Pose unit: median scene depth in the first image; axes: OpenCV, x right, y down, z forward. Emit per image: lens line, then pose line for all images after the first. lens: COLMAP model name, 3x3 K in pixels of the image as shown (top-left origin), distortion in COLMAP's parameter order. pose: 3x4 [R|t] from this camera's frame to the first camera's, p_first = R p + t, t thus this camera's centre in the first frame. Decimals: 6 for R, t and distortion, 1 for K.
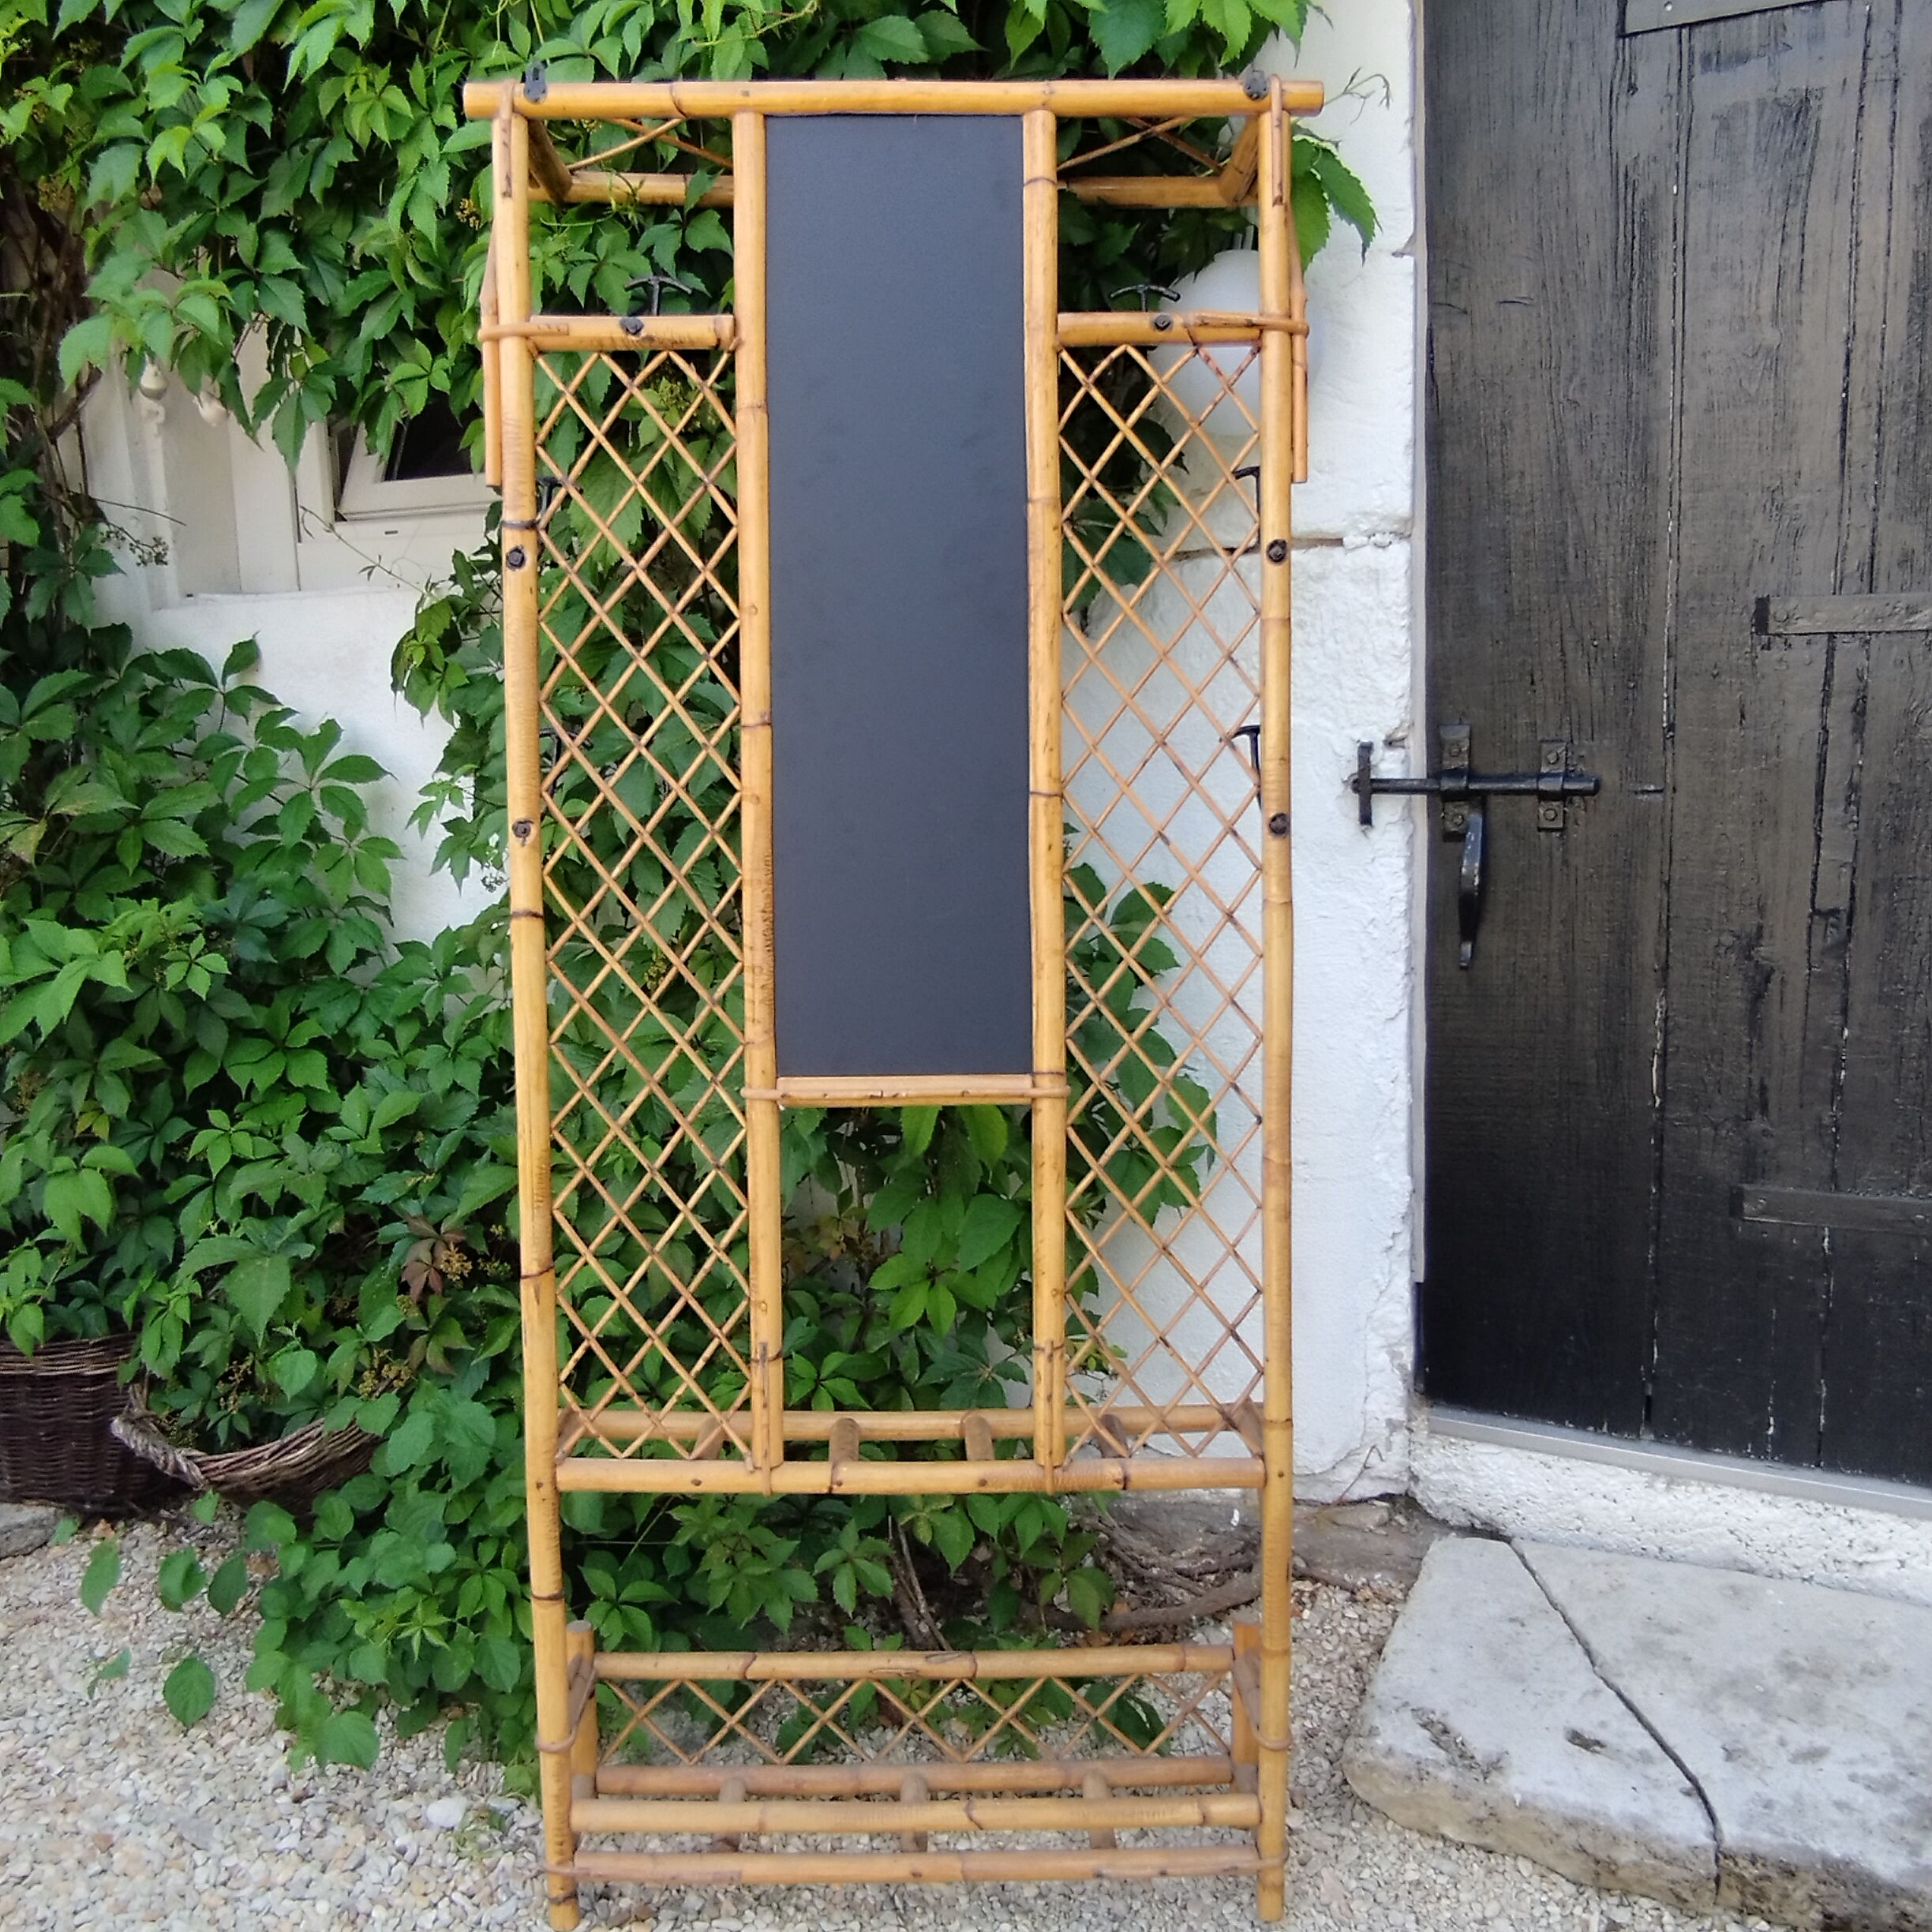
lens RADIAL K [[1855.5, 0, 894.7], [0, 1855.5, 972.5], [0, 0, 1]] dist [-0.065775, 0.061594]
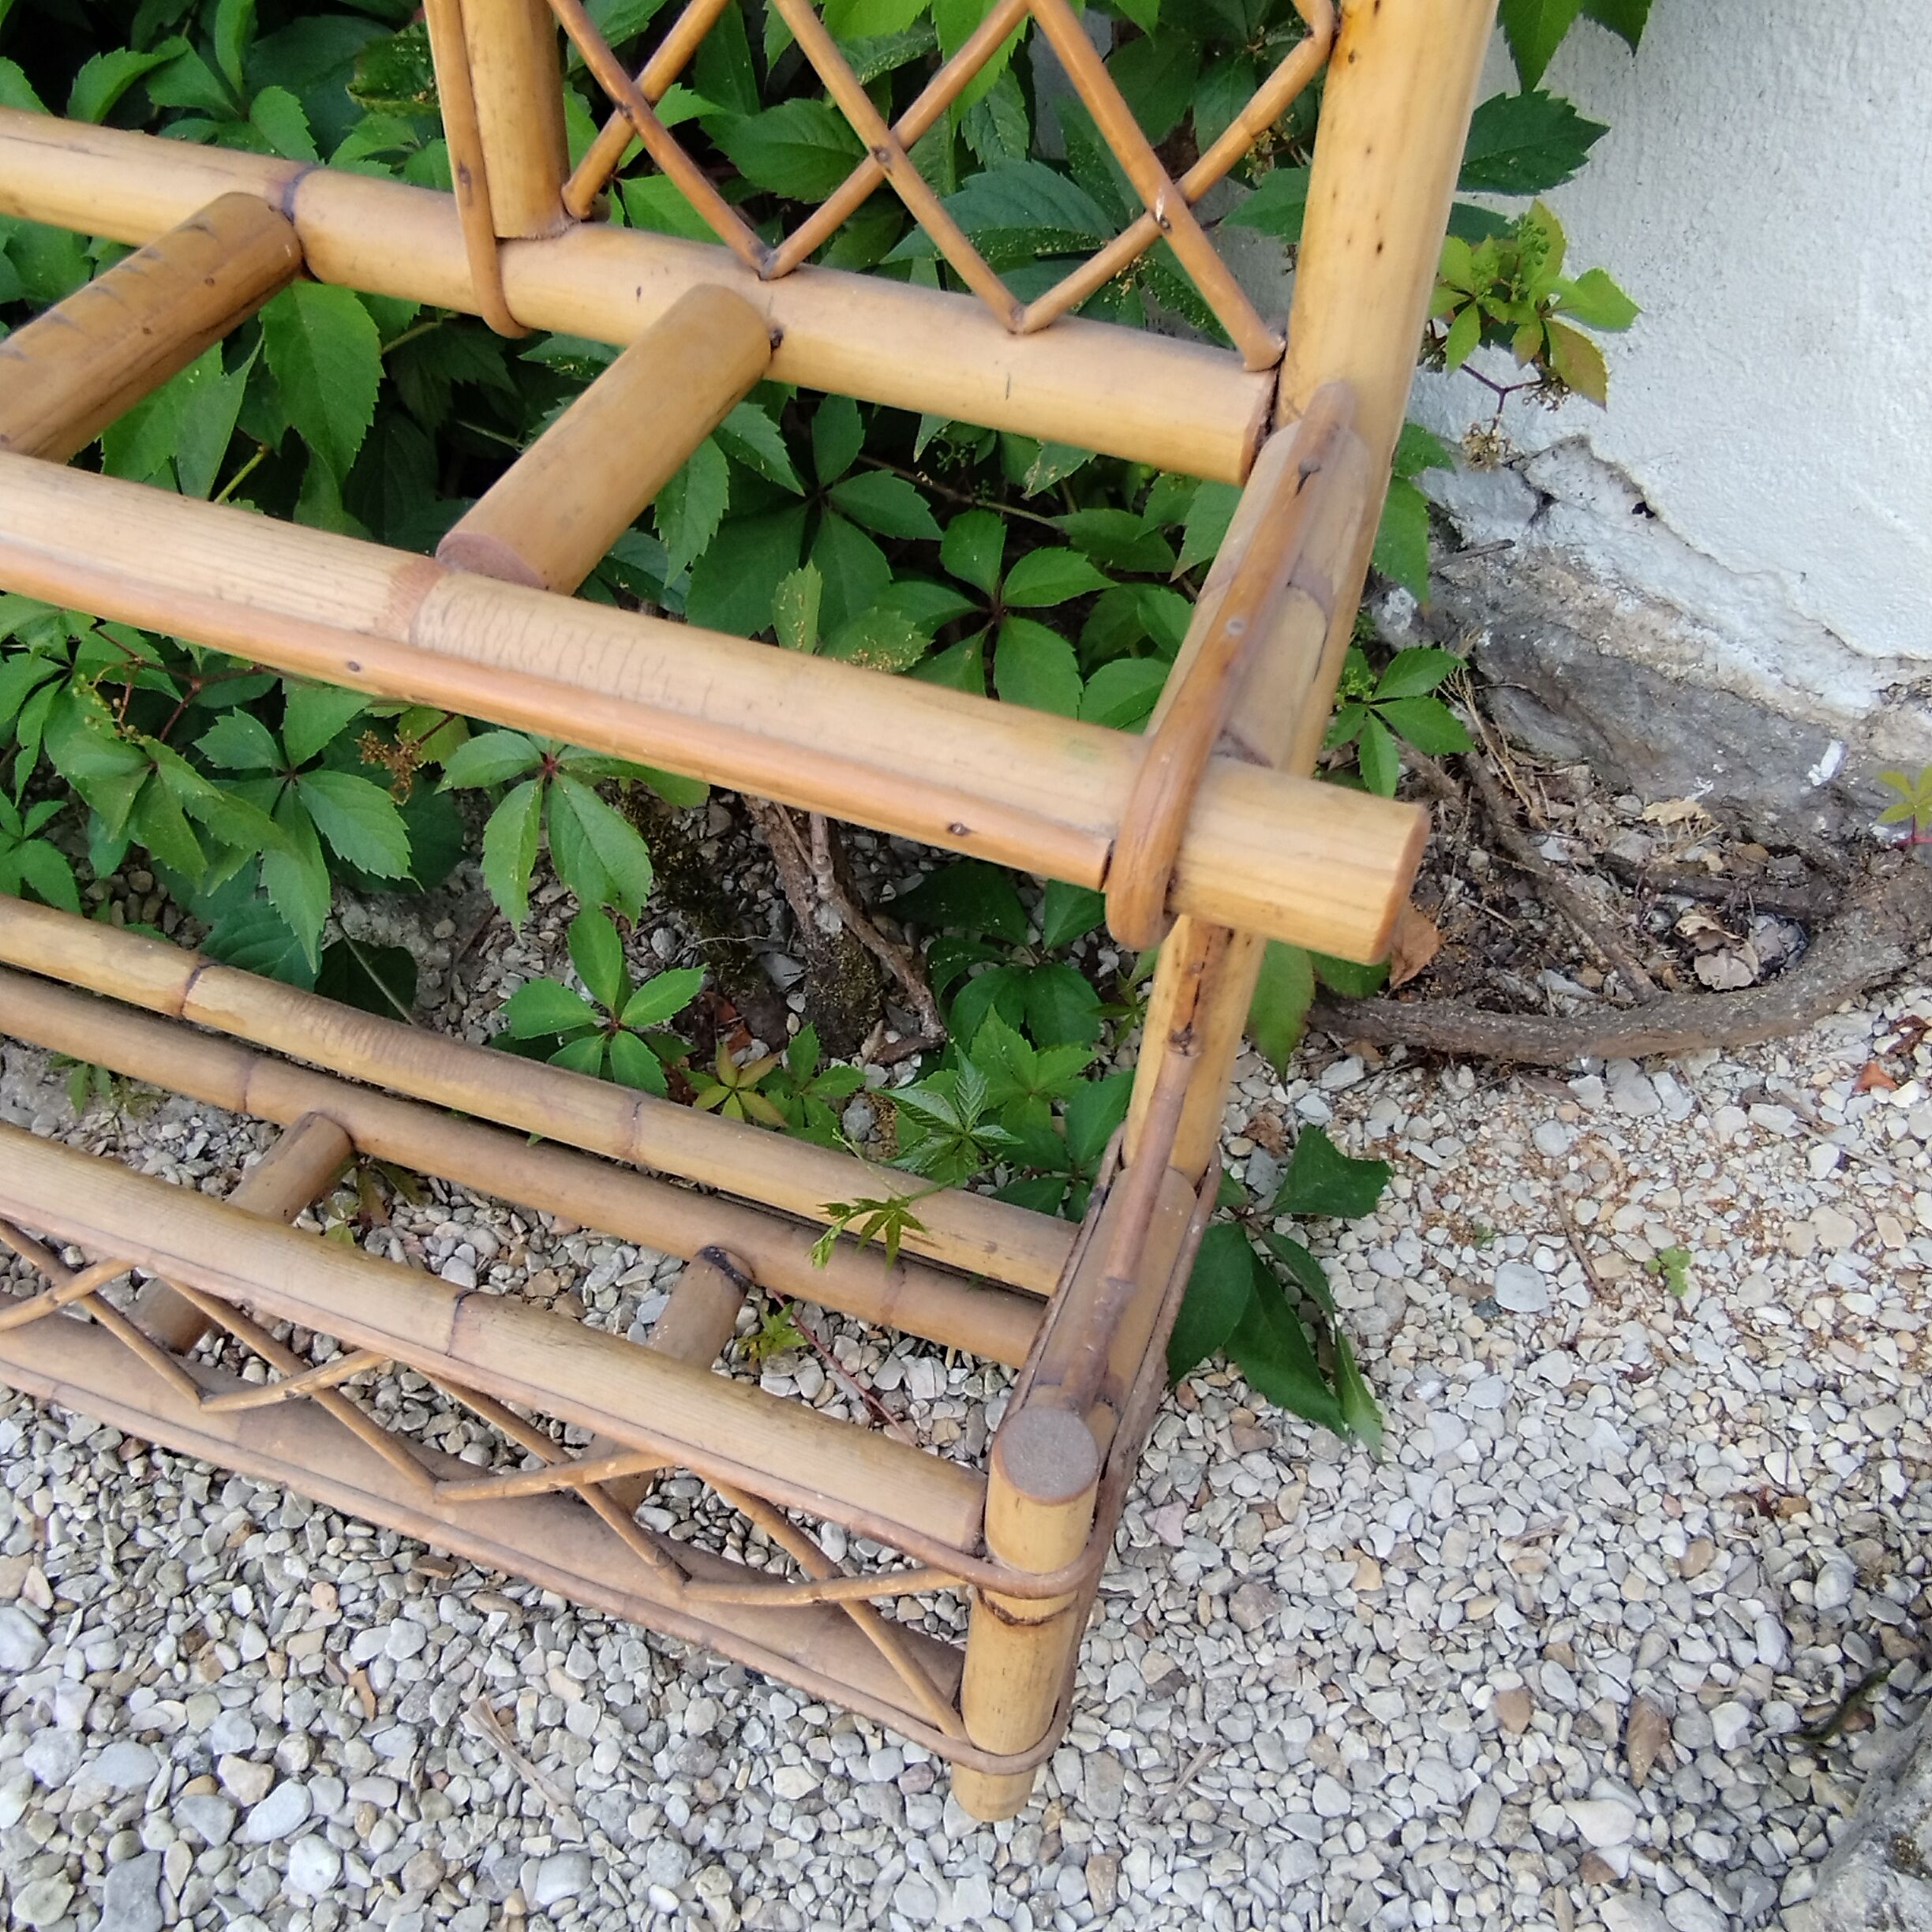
lens RADIAL K [[1833.6, 0, 909.9], [0, 1833.6, 980.7], [0, 0, 1]] dist [-0.061952, 0.053965]
pose [[0.940619, 0.281147, -0.190244, 0.103691], [-0.092115, 0.750787, 0.654090, 0.119748], [0.326728, -0.597725, 0.732102, 0.718907]]
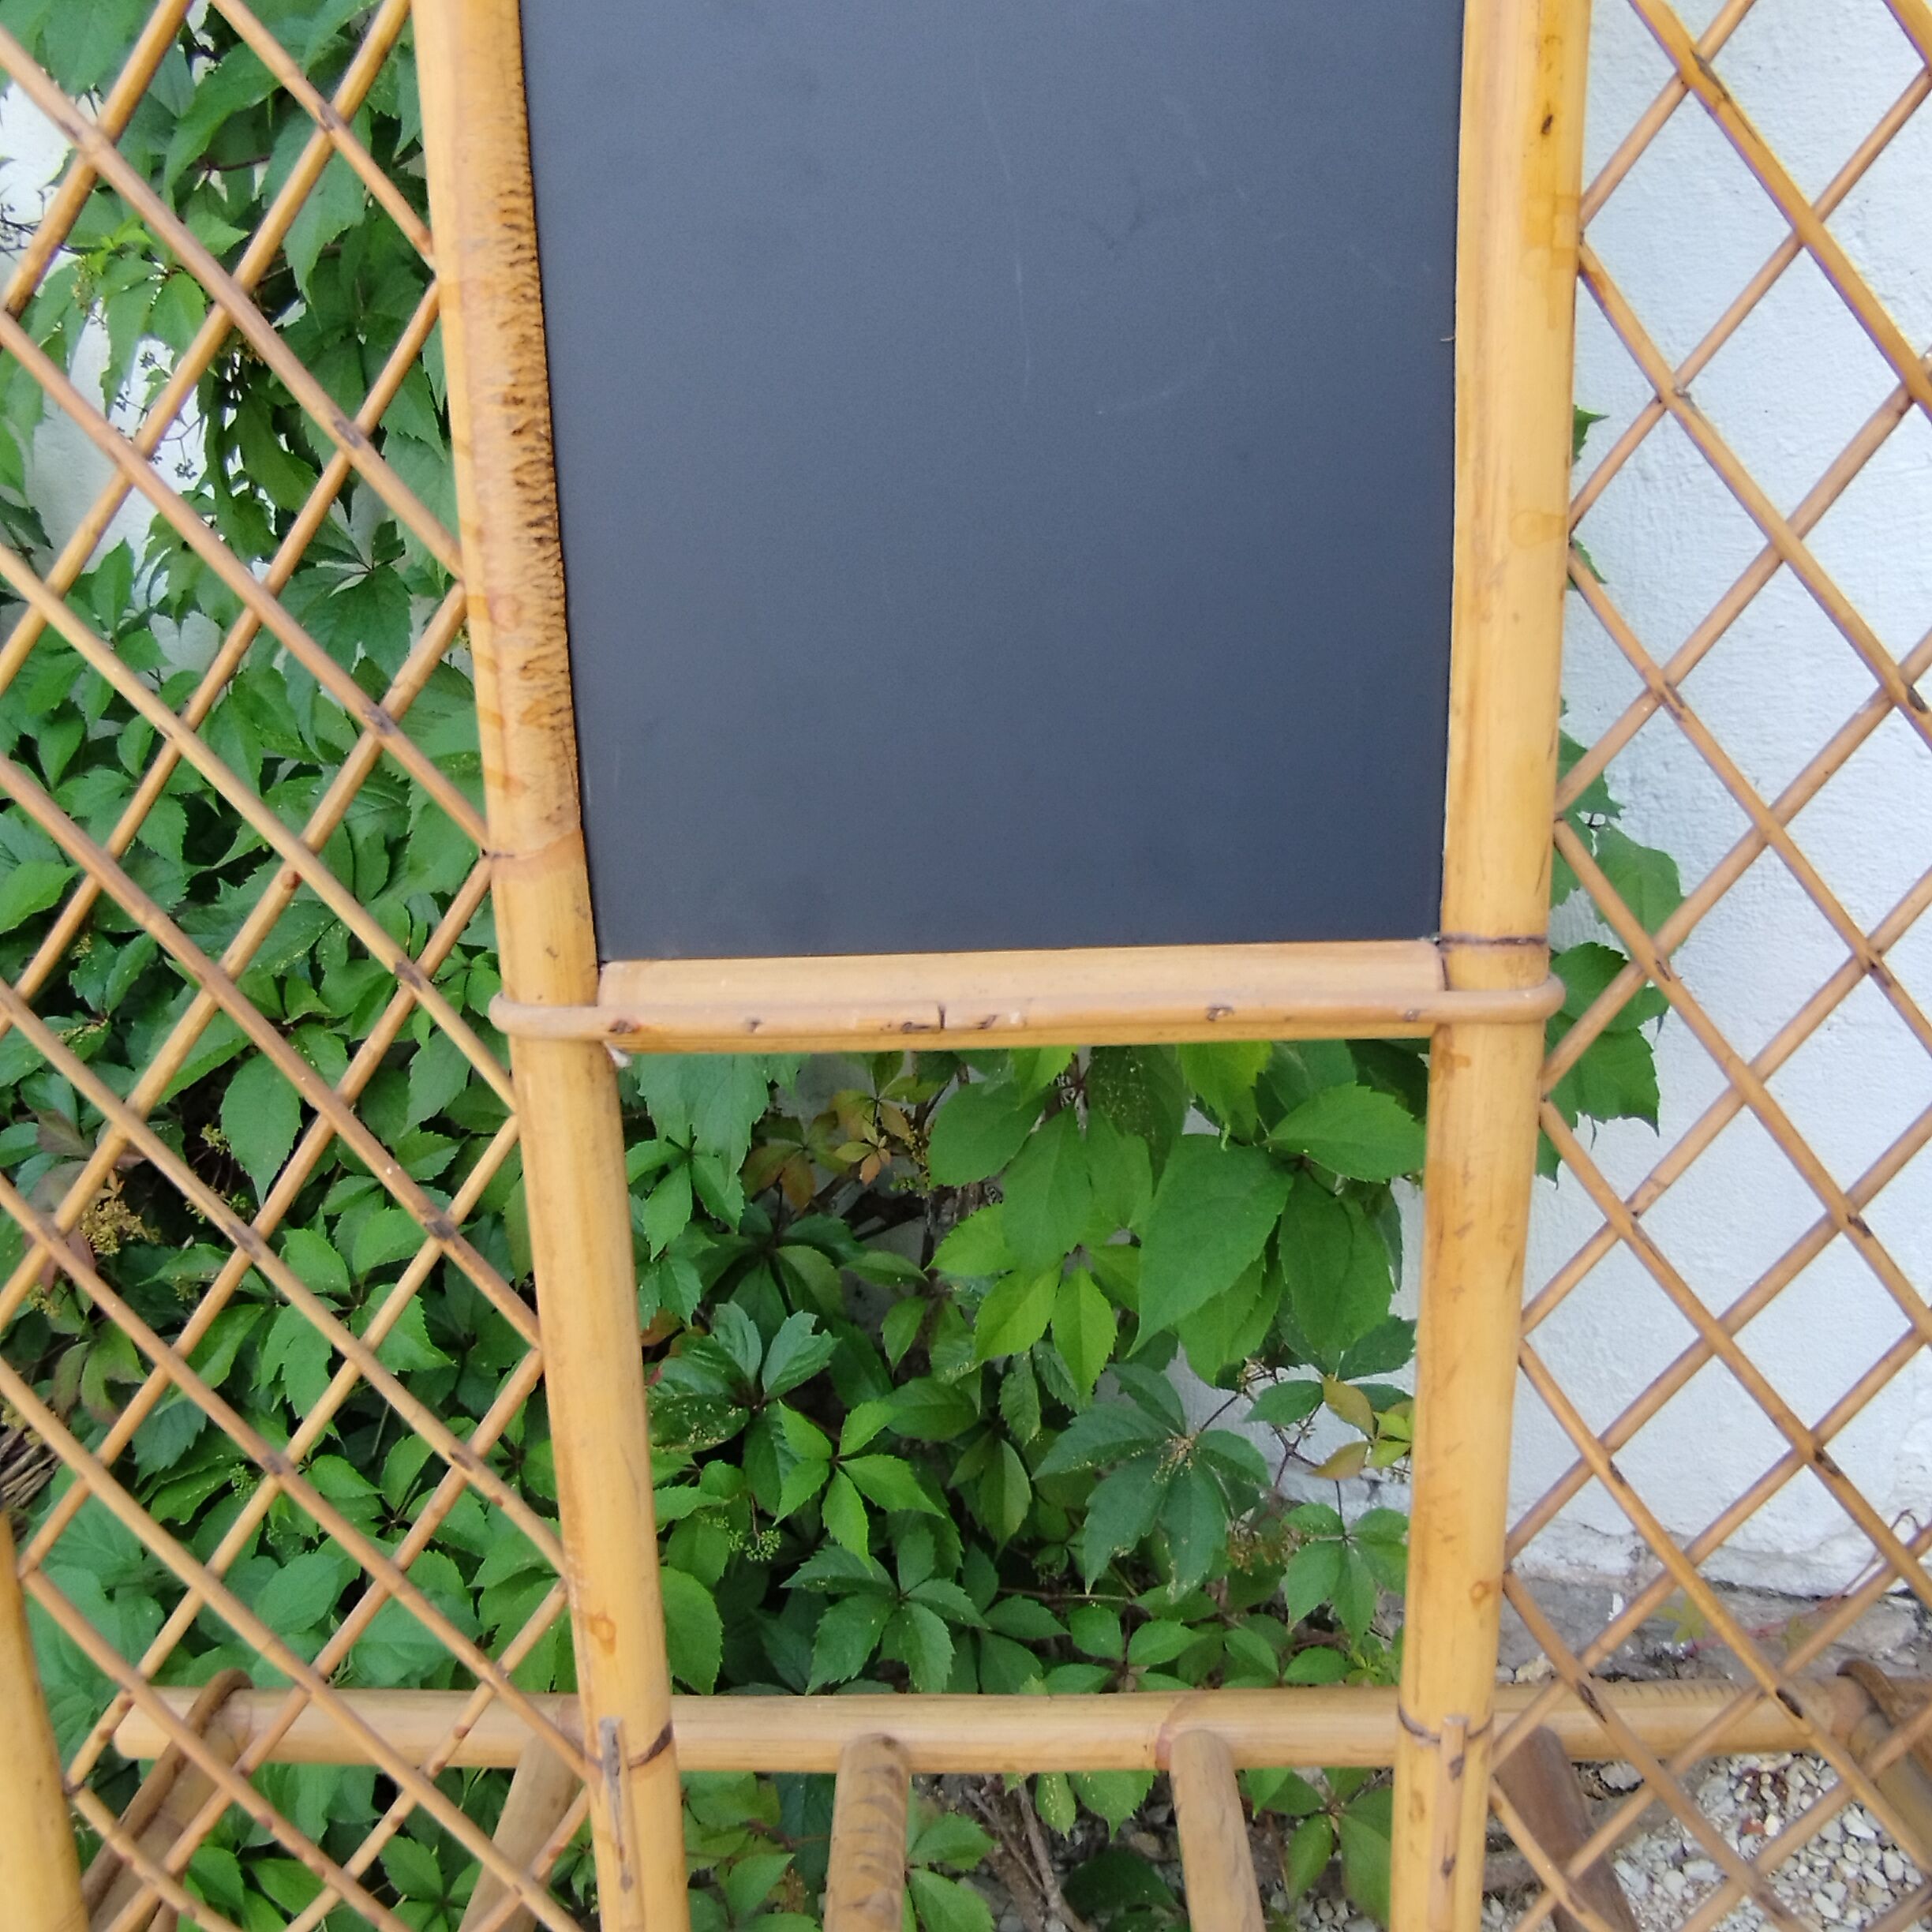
lens RADIAL K [[1846.3, 0, 906.7], [0, 1846.3, 994.7], [0, 0, 1]] dist [-0.055147, 0.042175]
pose [[0.998995, -0.016453, -0.041704, 0.000117], [0.024738, 0.978090, 0.206709, -0.000284], [0.037389, -0.207533, 0.977513, 0.554590]]
